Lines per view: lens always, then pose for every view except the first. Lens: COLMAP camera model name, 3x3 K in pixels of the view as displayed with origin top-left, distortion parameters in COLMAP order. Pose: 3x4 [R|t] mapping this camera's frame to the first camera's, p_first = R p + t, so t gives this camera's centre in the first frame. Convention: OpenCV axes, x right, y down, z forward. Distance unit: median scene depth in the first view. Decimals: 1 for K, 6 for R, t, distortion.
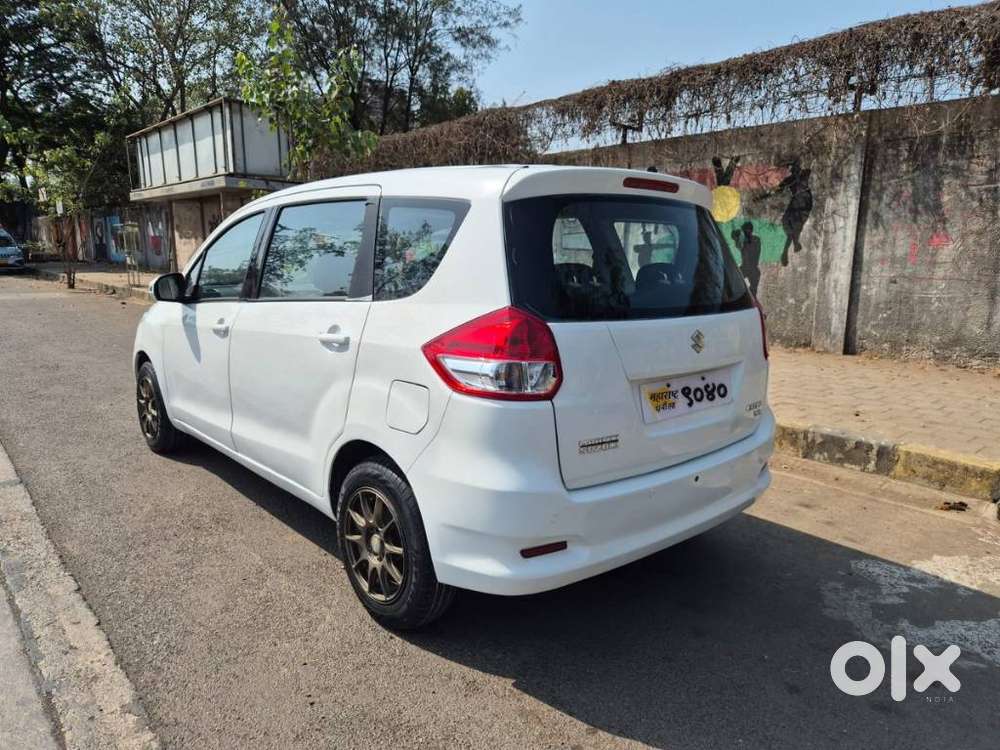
lens RADIAL K [[670.8, 0, 493.4], [0, 670.8, 376.6], [0, 0, 1]] dist [0.056468, -0.045300]
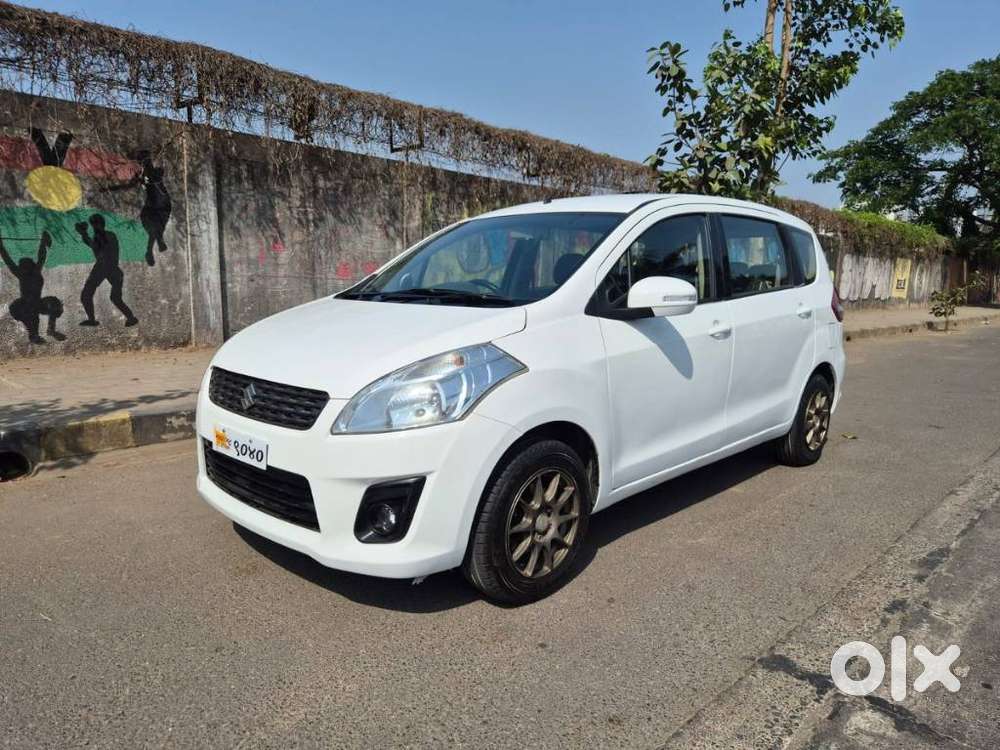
lens RADIAL K [[670.8, 0, 506.9], [0, 670.8, 379.3], [0, 0, 1]] dist [0.056468, -0.045300]
pose [[-0.094247, -0.163978, 0.981951, -0.615393], [0.159194, 0.971167, 0.177457, -0.102080], [-0.982738, 0.173046, -0.065425, 0.624964]]
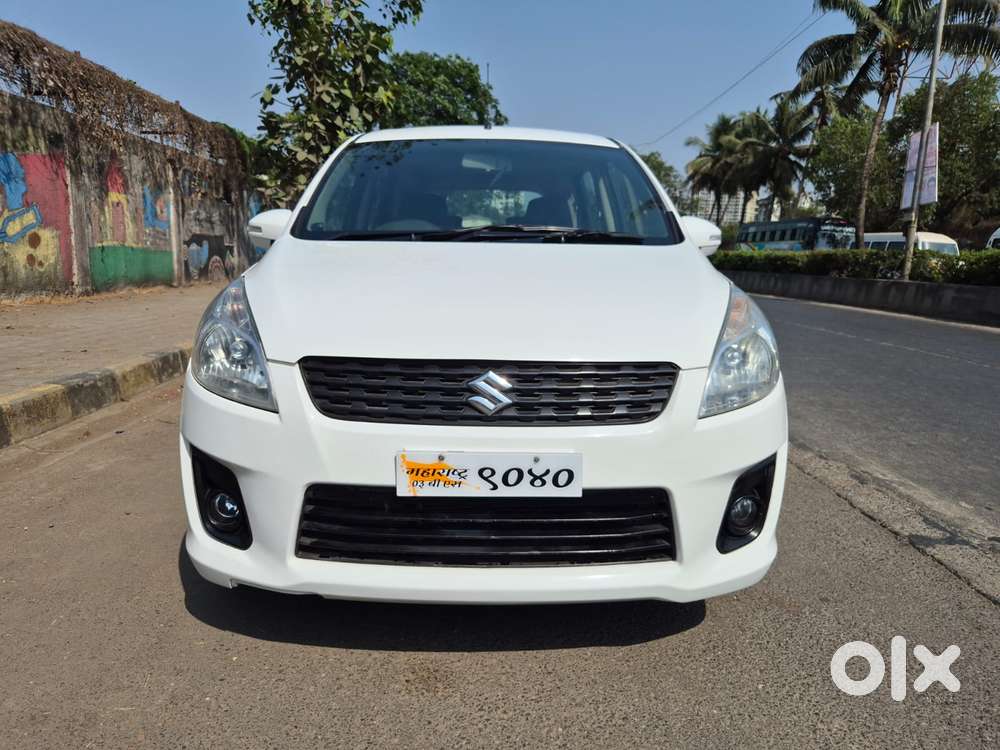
lens RADIAL K [[670.8, 0, 493.1], [0, 670.8, 375.7], [0, 0, 1]] dist [0.056468, -0.045300]
pose [[-0.754921, -0.145488, 0.639475, -0.414110], [0.092221, 0.941844, 0.323150, -0.124516], [-0.649300, 0.302925, -0.697600, 0.861214]]
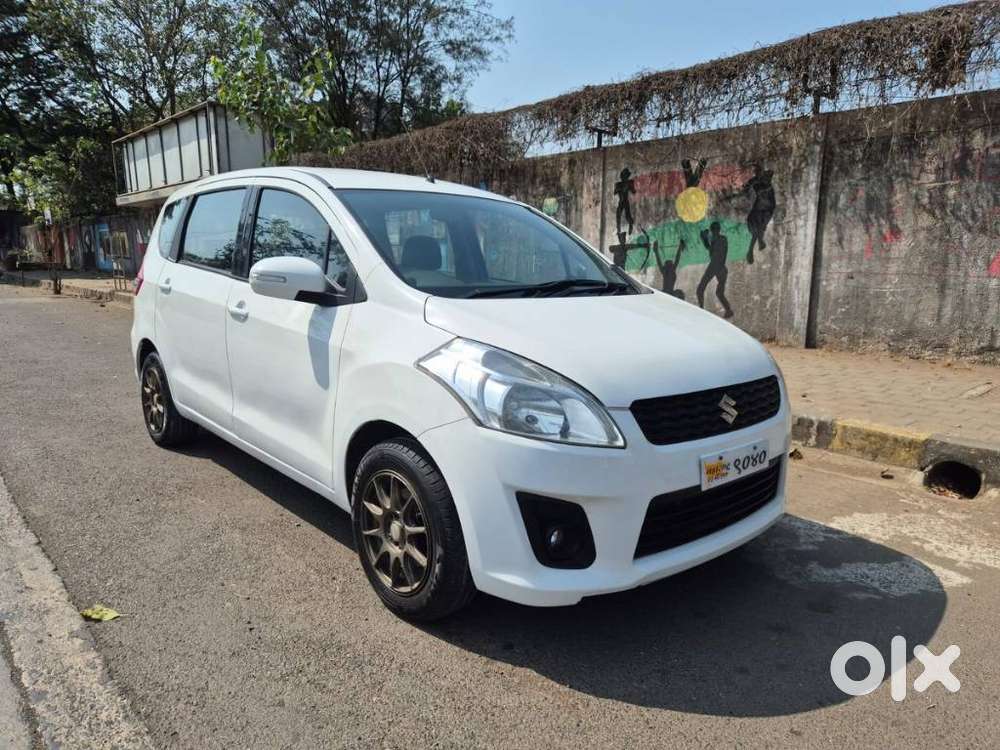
lens RADIAL K [[670.8, 0, 503.3], [0, 670.8, 382.4], [0, 0, 1]] dist [0.056468, -0.045300]
pose [[0.999786, -0.001653, 0.020597, 0.032139], [0.001882, 0.999937, -0.011103, 0.030100], [-0.020577, 0.011139, 0.999726, -0.024976]]
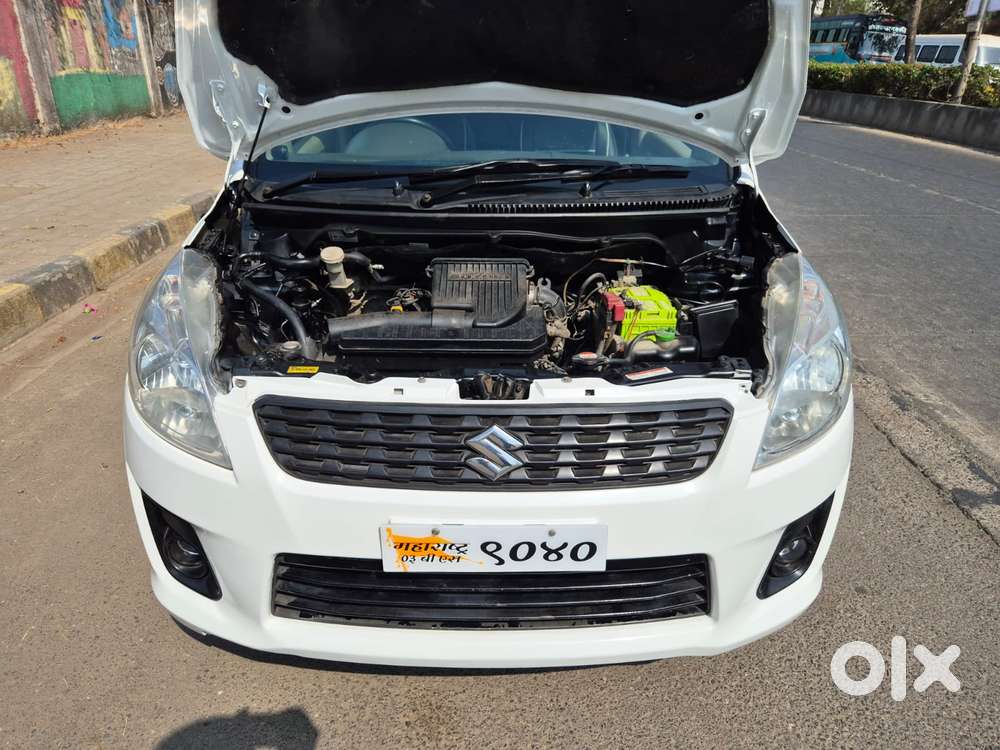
lens RADIAL K [[670.8, 0, 501.7], [0, 670.8, 377.5], [0, 0, 1]] dist [0.056468, -0.045300]
pose [[-0.753378, -0.304334, 0.582926, -0.375769], [0.097518, 0.824953, 0.556725, -0.157809], [-0.650317, 0.476270, -0.591823, 0.809537]]
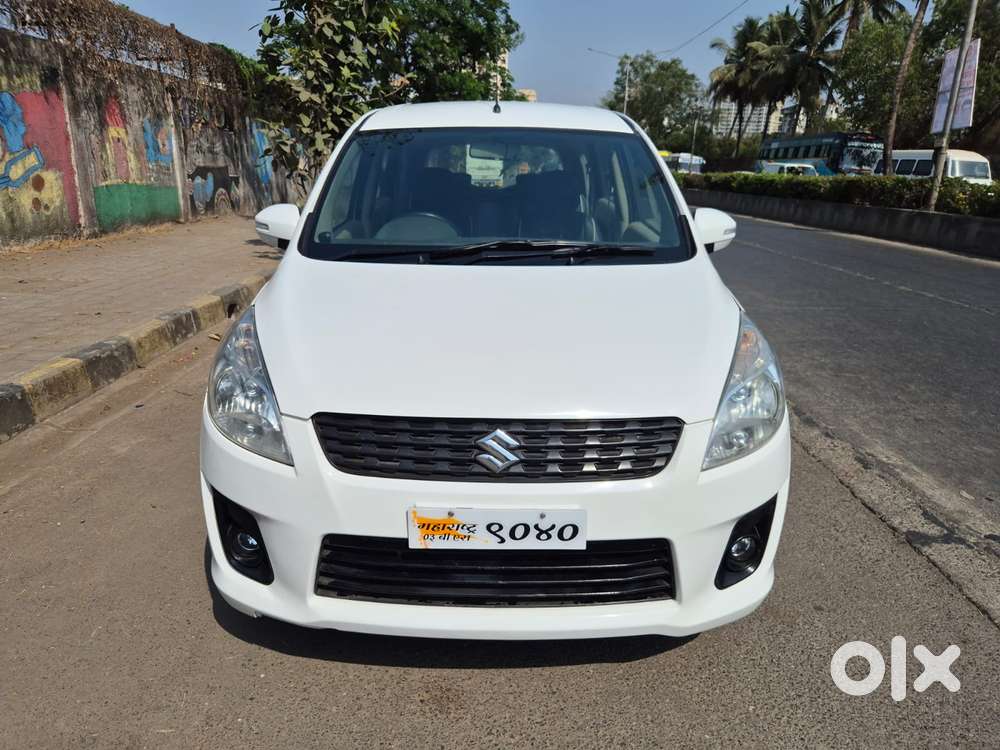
lens RADIAL K [[670.8, 0, 490.9], [0, 670.8, 380.8], [0, 0, 1]] dist [0.056468, -0.045300]
pose [[-0.742766, -0.222725, 0.631421, -0.409929], [0.100841, 0.895081, 0.434351, -0.163191], [-0.661914, 0.386294, -0.642376, 0.849375]]
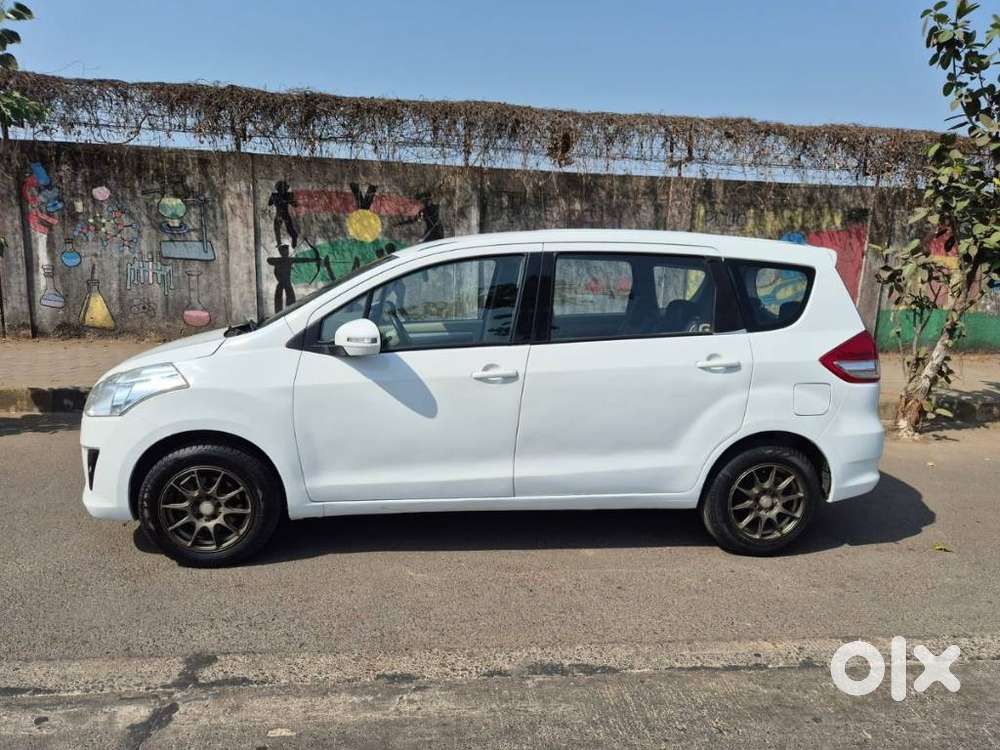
lens RADIAL K [[670.8, 0, 504.0], [0, 670.8, 384.2], [0, 0, 1]] dist [0.056468, -0.045300]
pose [[0.562051, -0.135931, 0.815856, -0.536669], [0.124456, 0.989071, 0.079051, -0.060022], [-0.817685, 0.057107, 0.572826, 0.203984]]
